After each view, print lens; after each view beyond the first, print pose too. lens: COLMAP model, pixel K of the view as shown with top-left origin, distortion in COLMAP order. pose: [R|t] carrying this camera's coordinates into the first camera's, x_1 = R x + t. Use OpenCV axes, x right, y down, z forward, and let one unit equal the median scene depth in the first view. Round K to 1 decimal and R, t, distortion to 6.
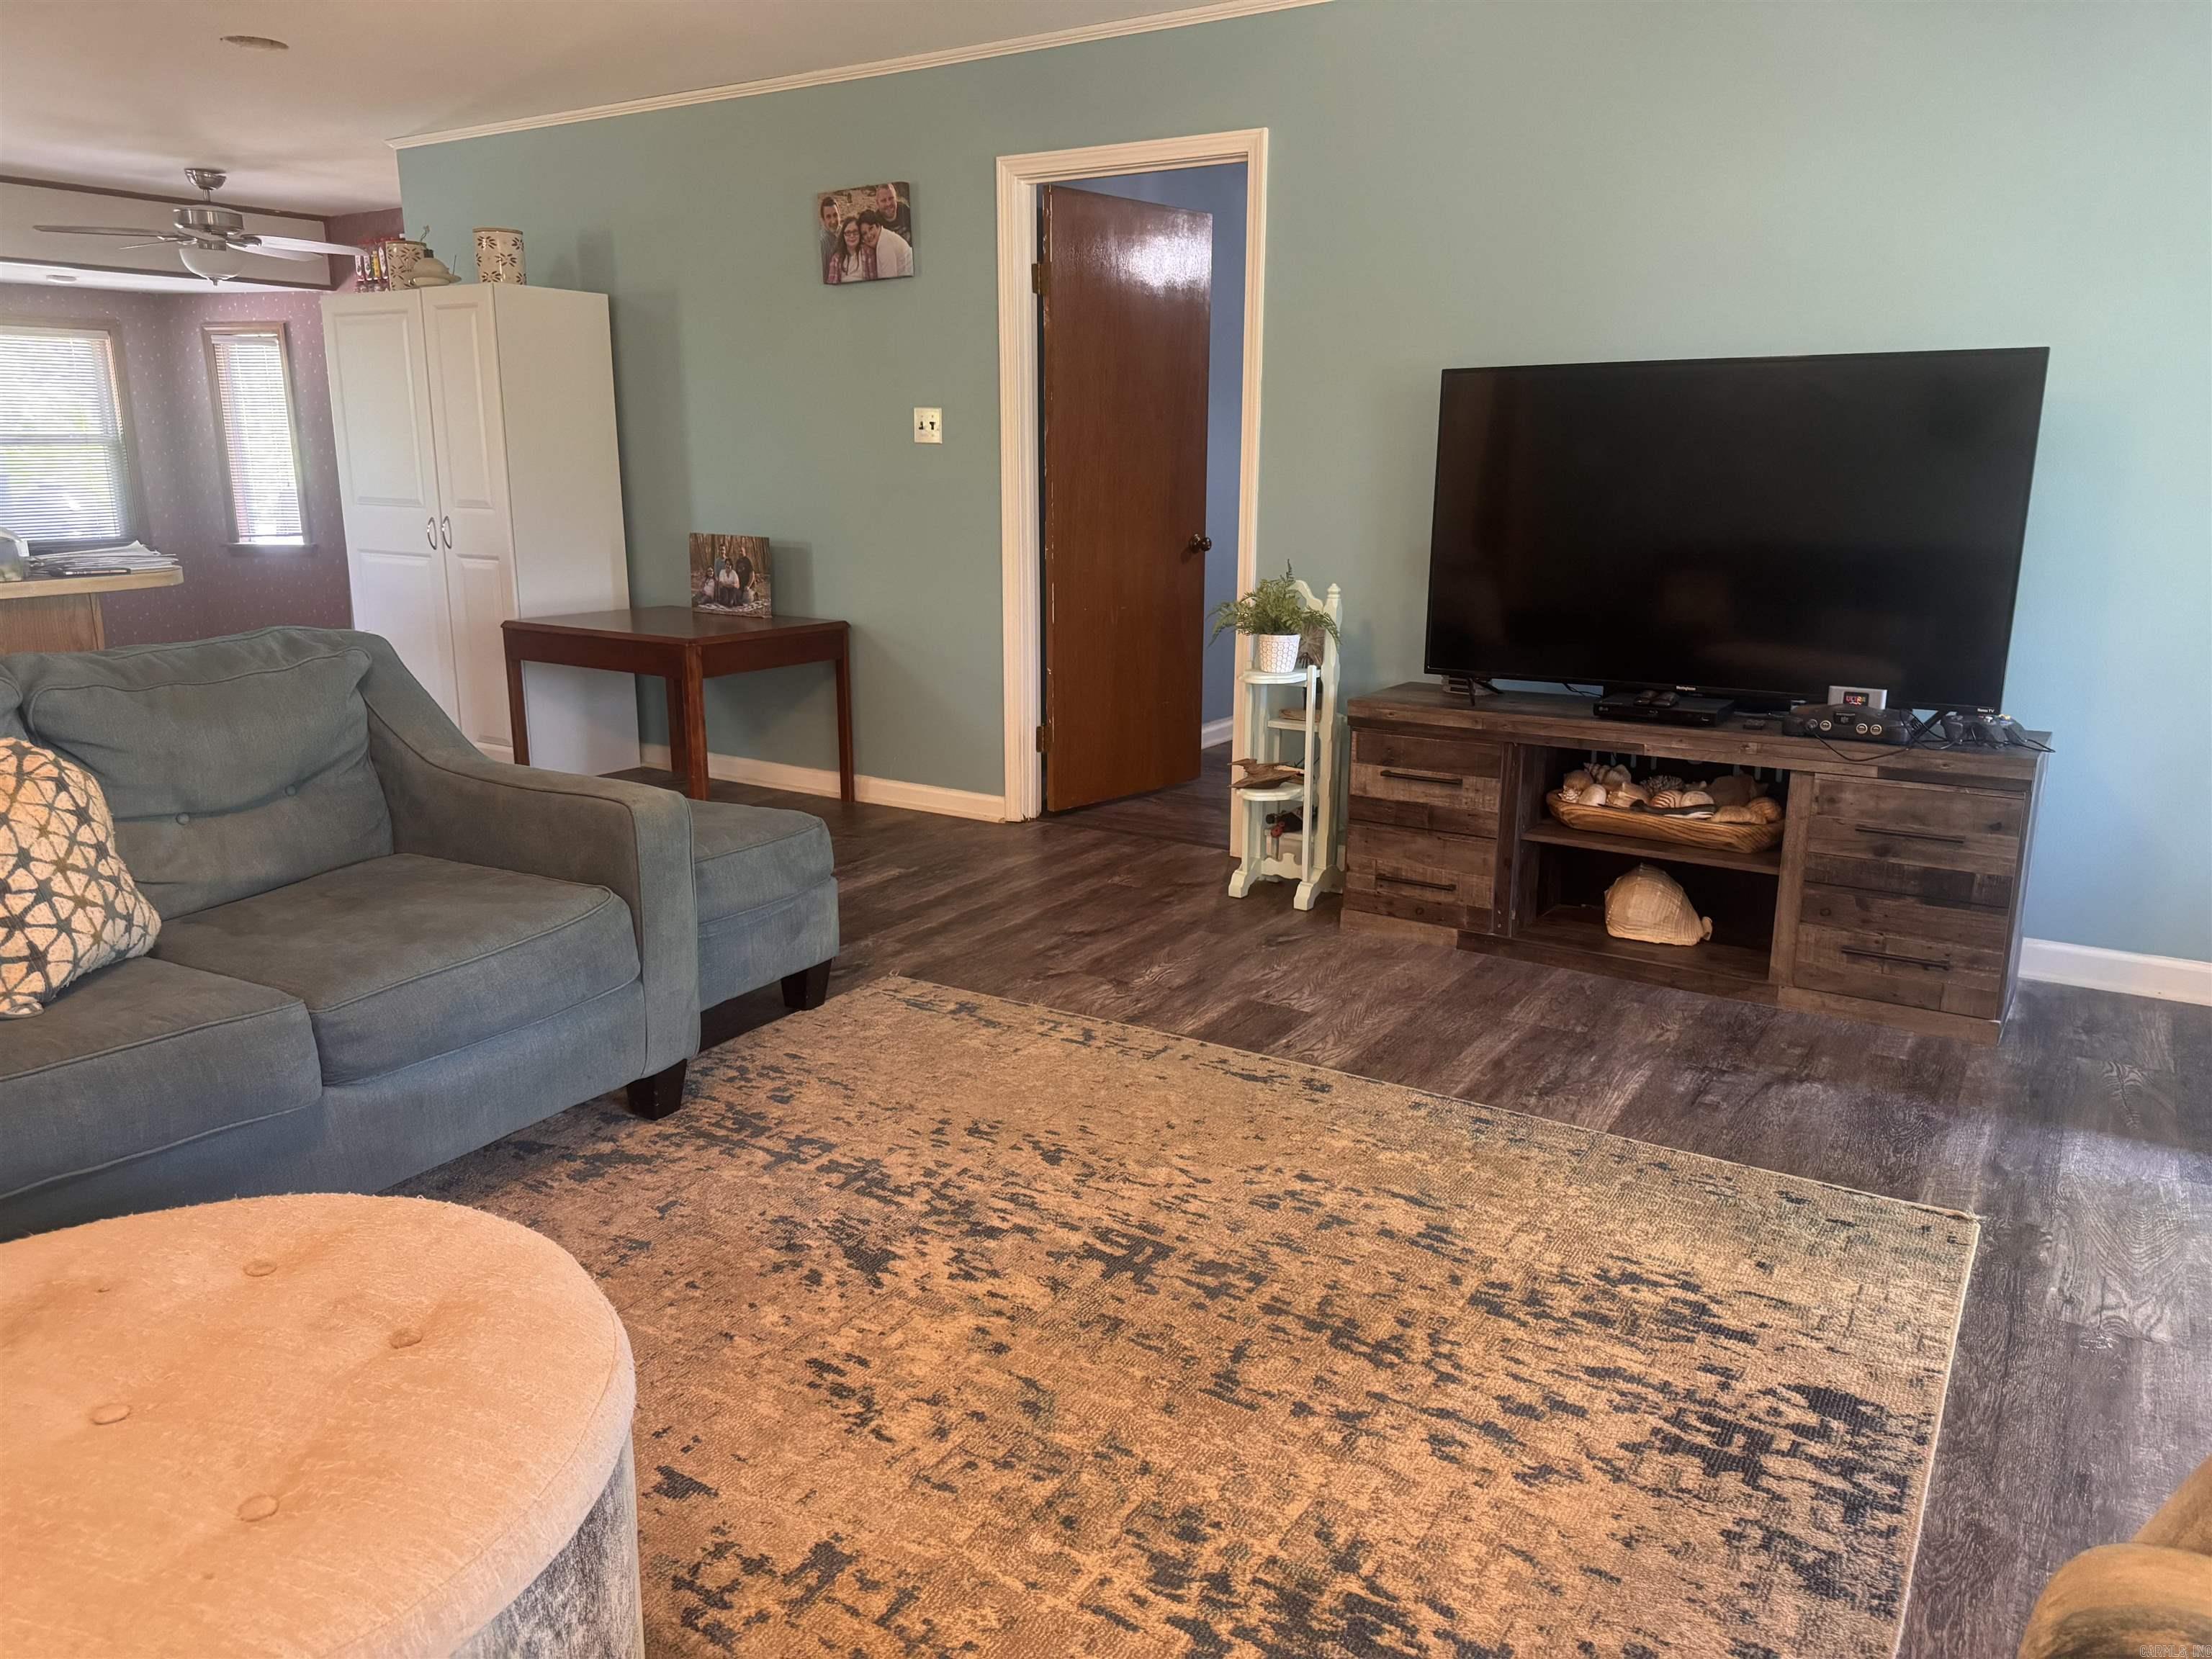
lens RADIAL K [[1582.9, 0, 1098.8], [0, 1582.9, 835.8], [0, 0, 1]] dist [0.038985, -0.043407]
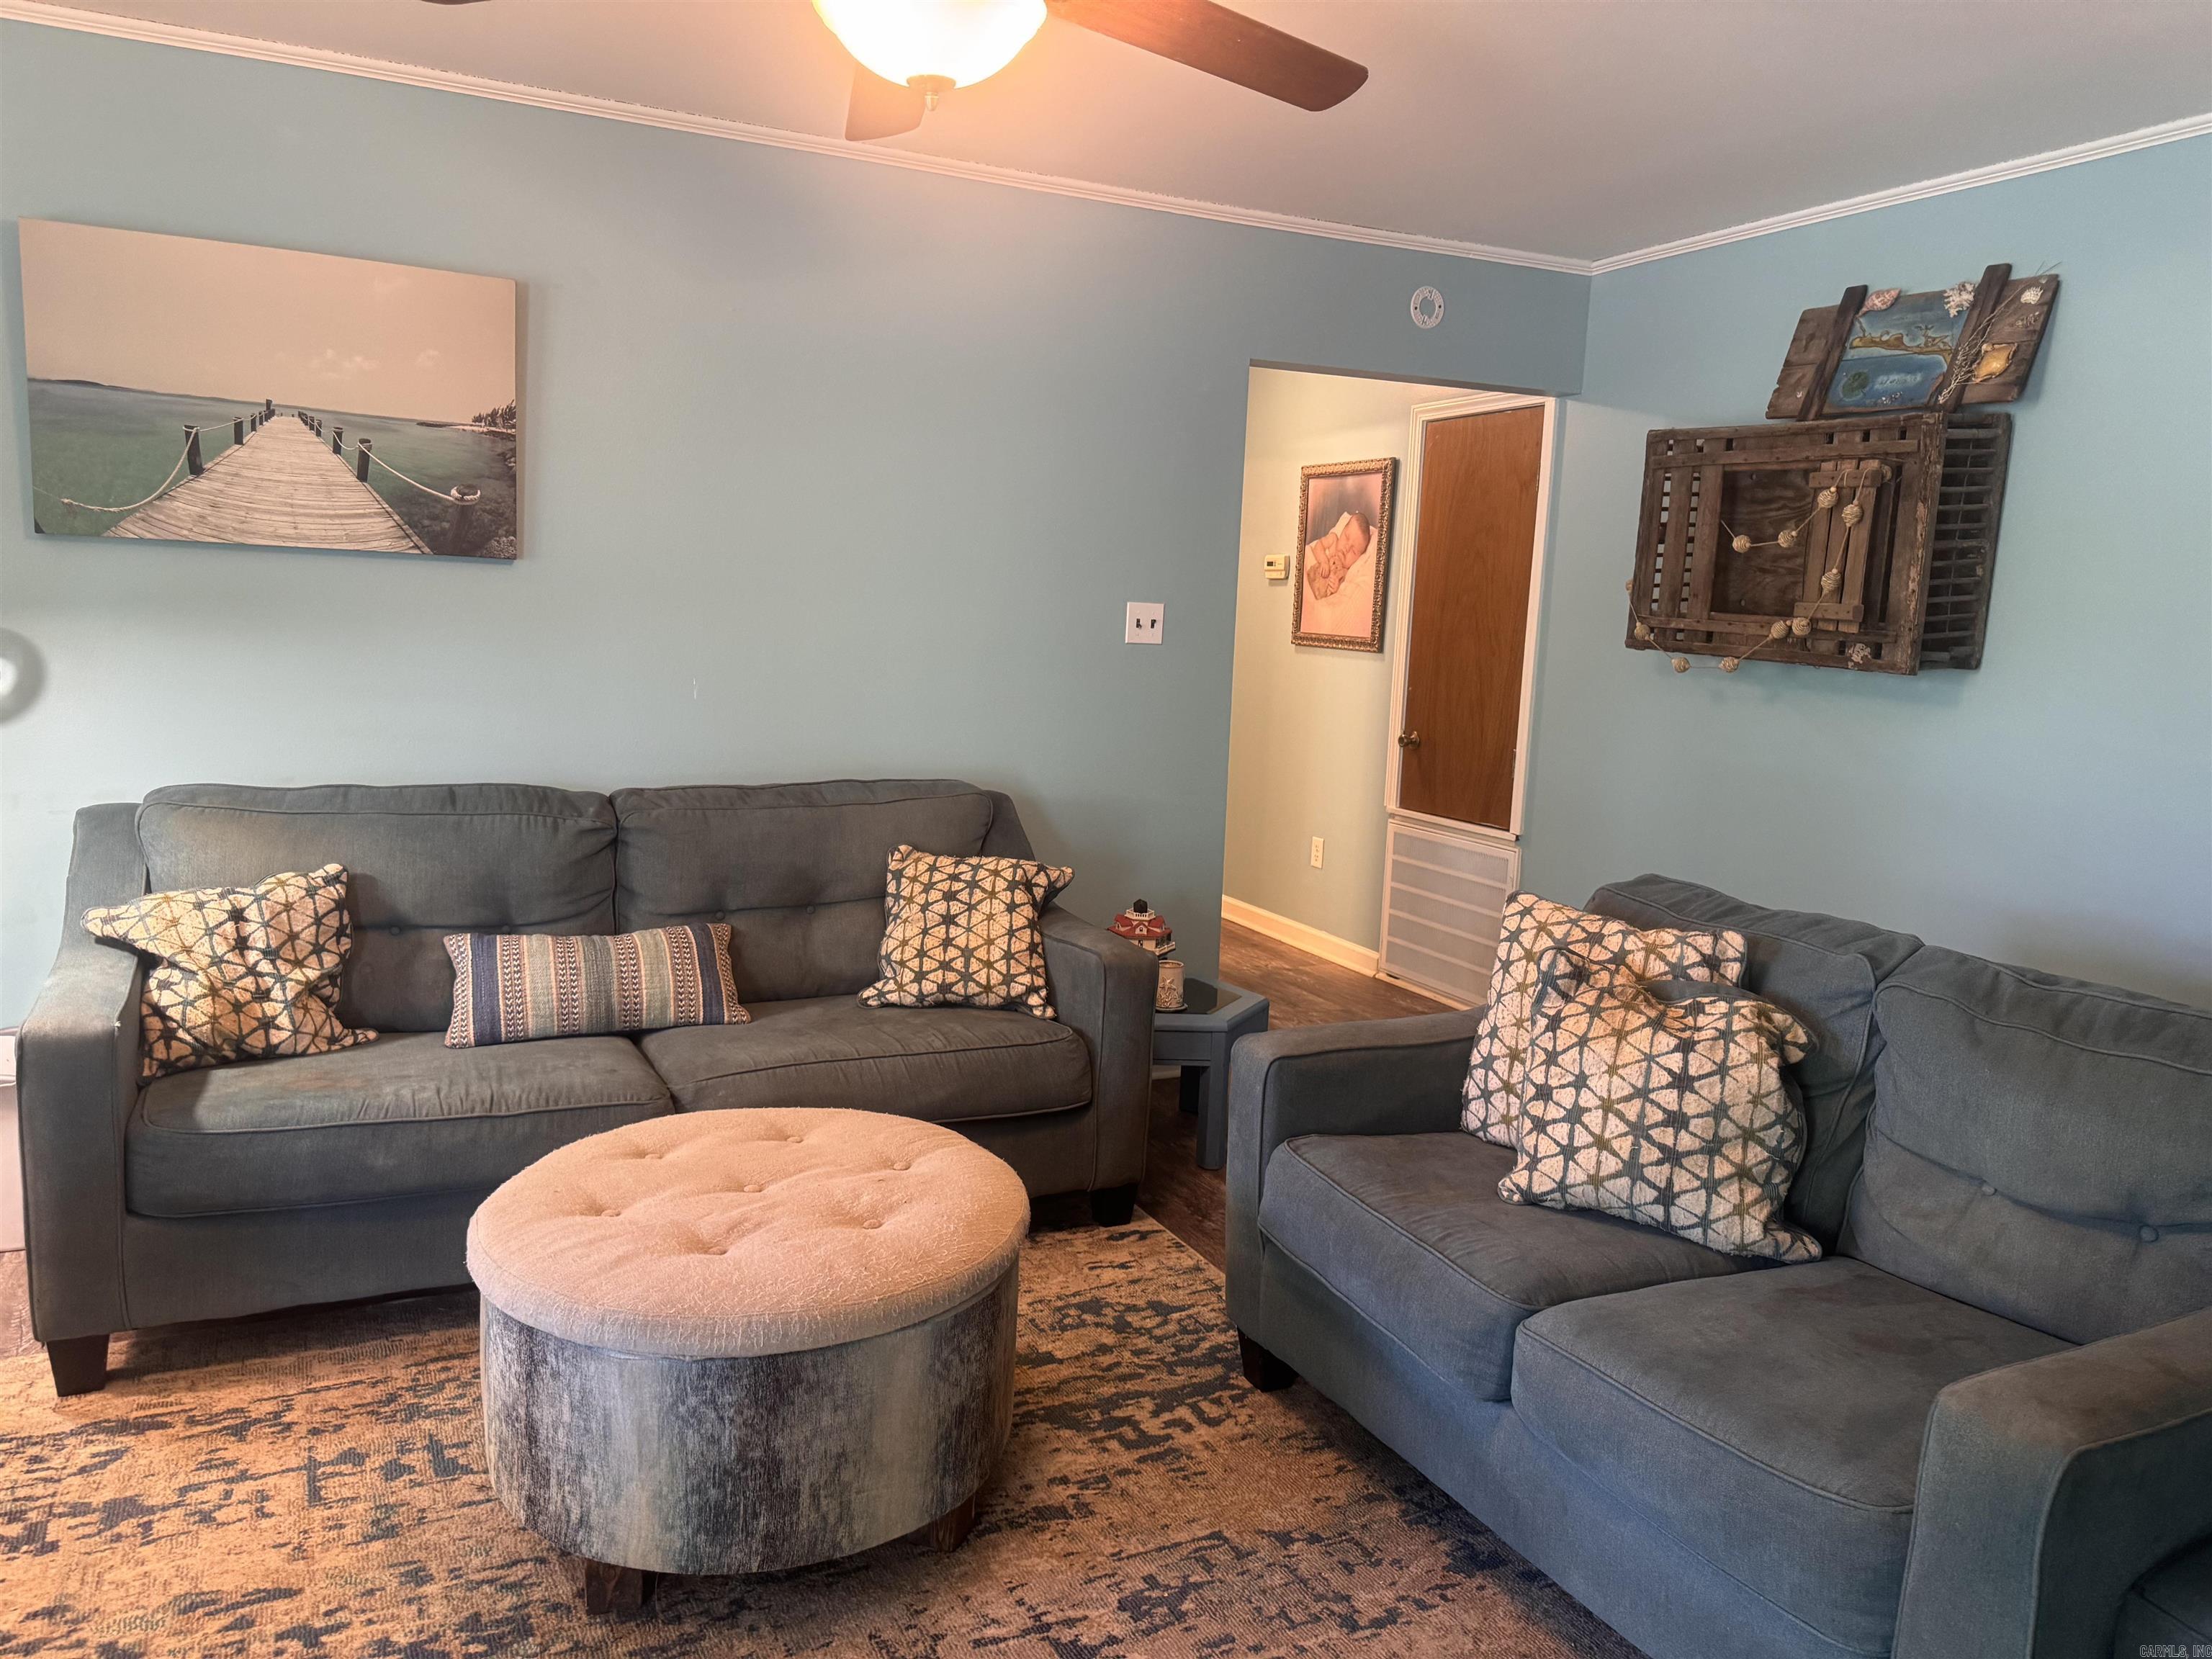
lens RADIAL K [[1582.9, 0, 1098.8], [0, 1582.9, 835.8], [0, 0, 1]] dist [0.038985, -0.043407]
pose [[-0.517420, 0.112121, -0.848355, 0.407720], [-0.238937, 0.933020, 0.269041, -0.361299], [0.821697, 0.341911, -0.455973, 1.180133]]
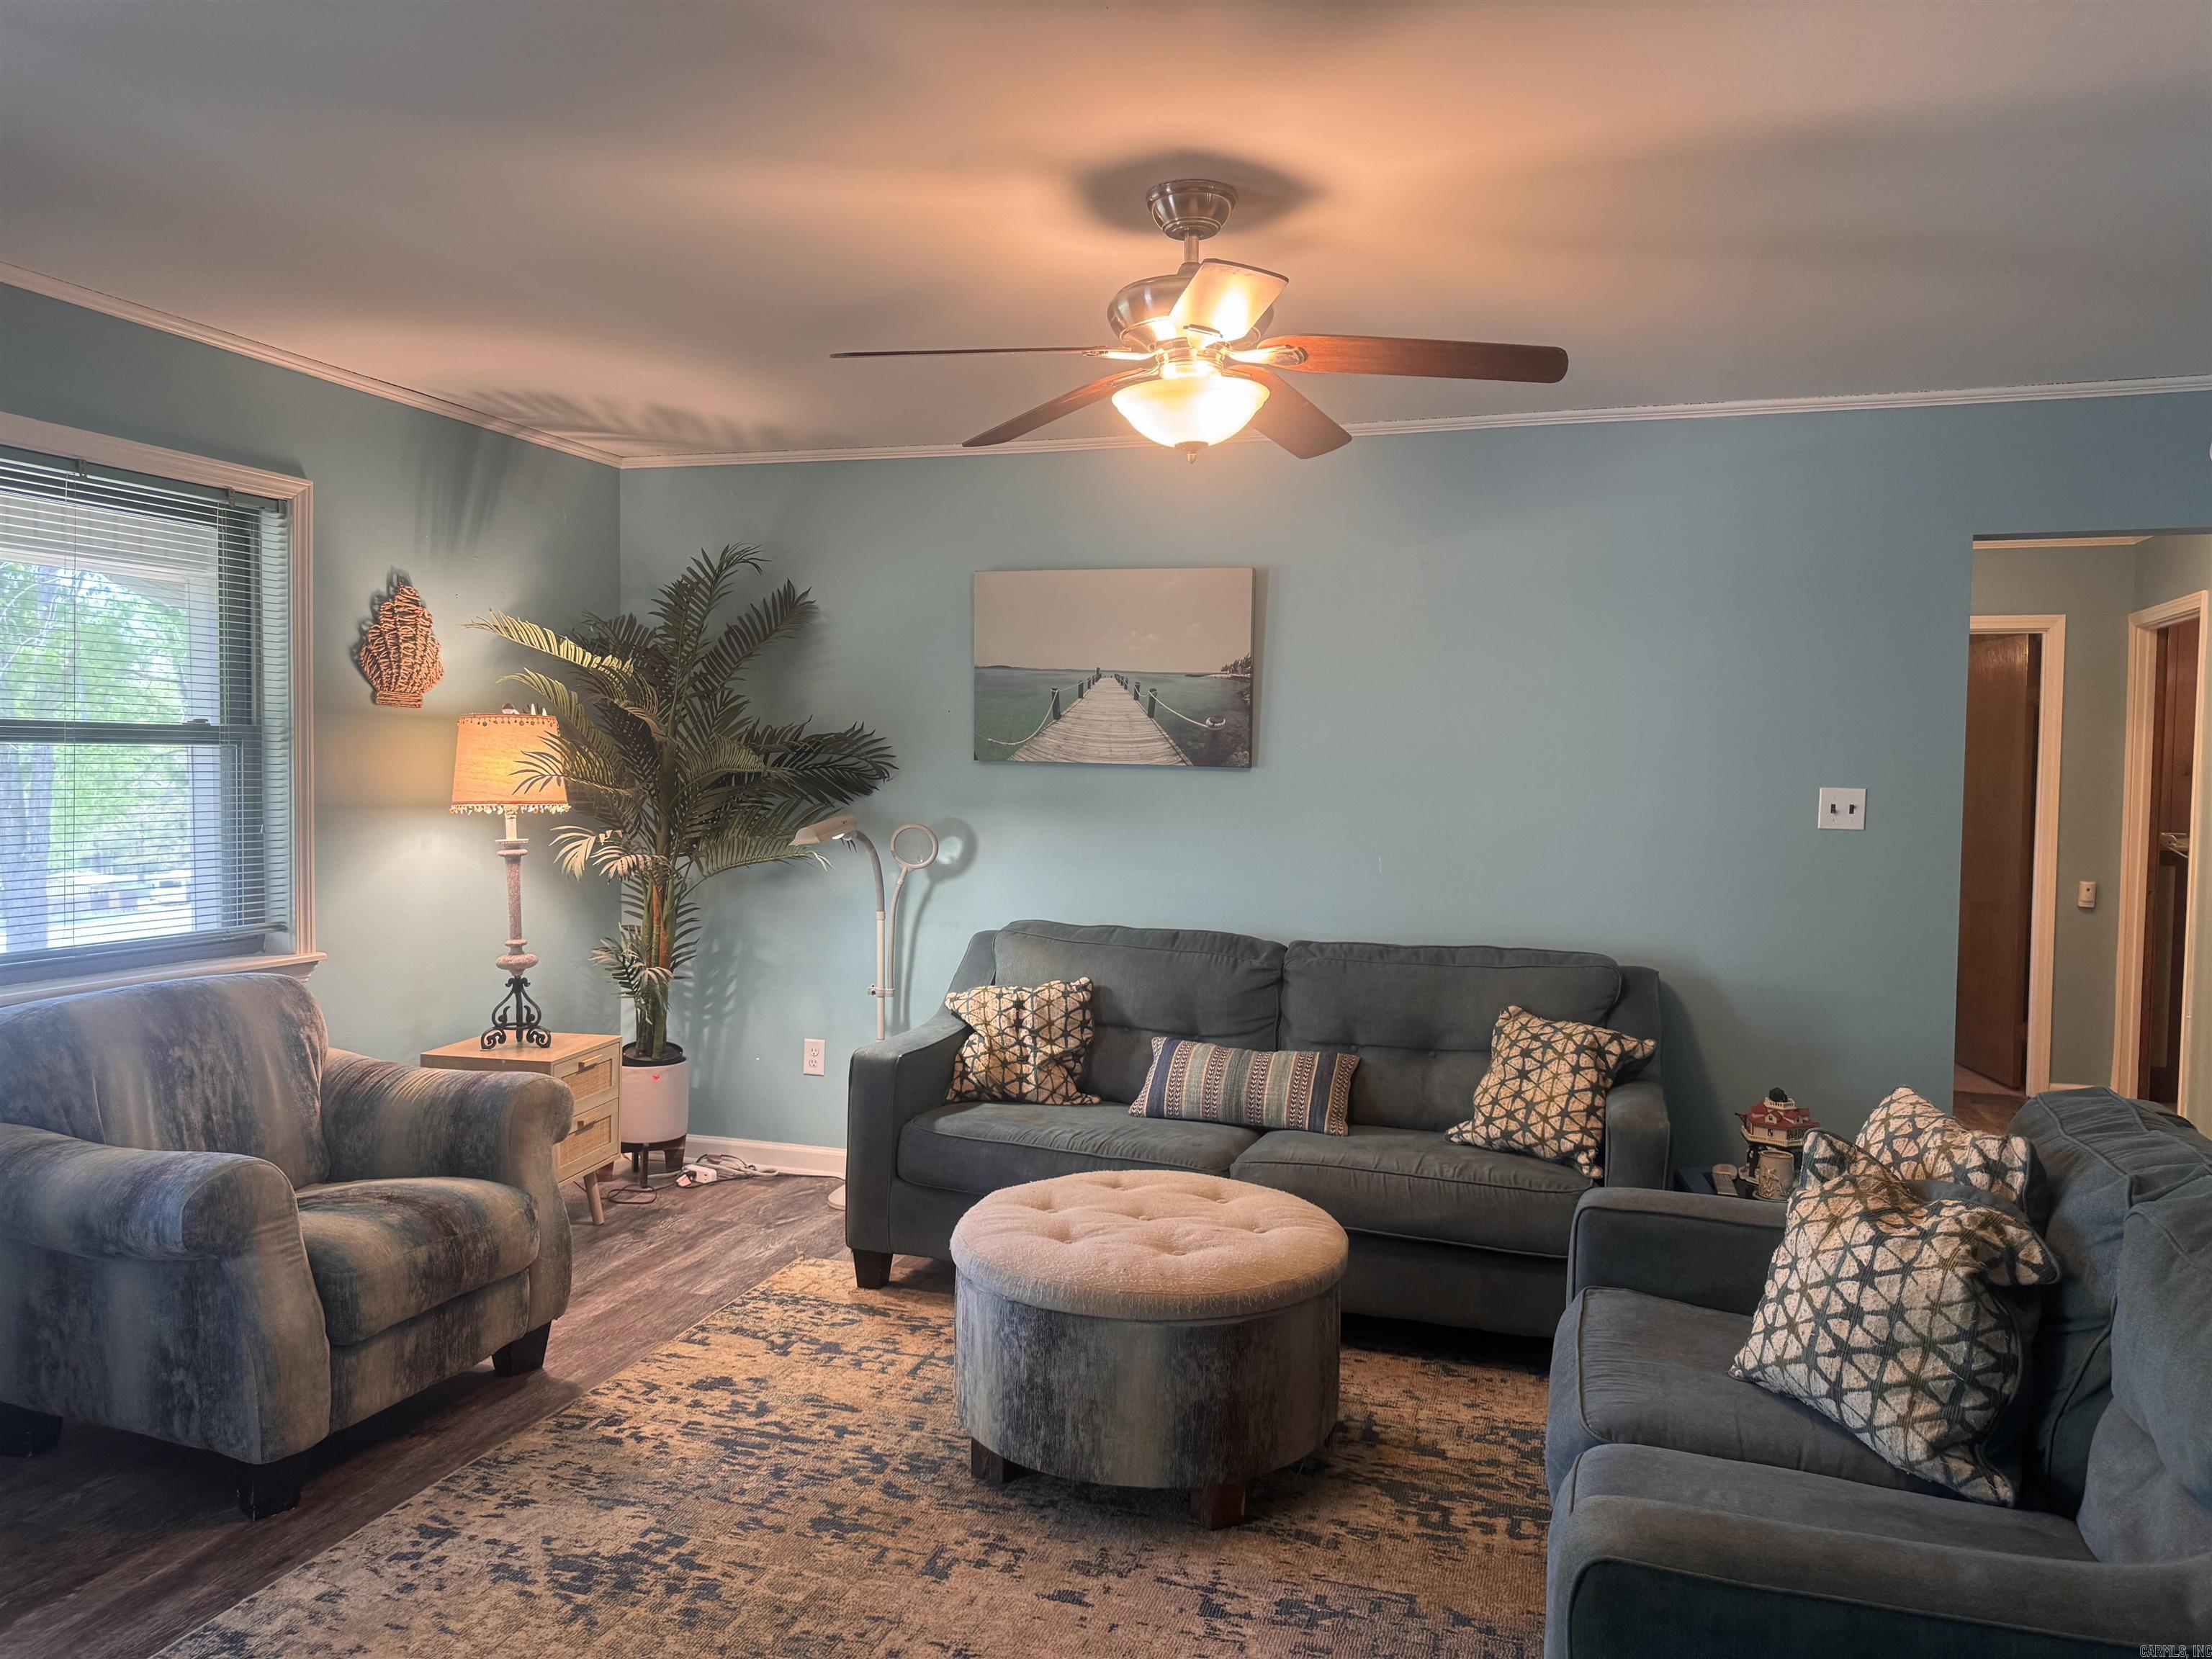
lens RADIAL K [[1562.0, 0, 1108.7], [0, 1562.0, 812.9], [0, 0, 1]] dist [0.111360, -0.160743]
pose [[-0.965061, -0.006596, -0.261943, 0.060466], [-0.077111, 0.962563, 0.259858, -0.529960], [0.250423, 0.270977, -0.929441, 1.822930]]
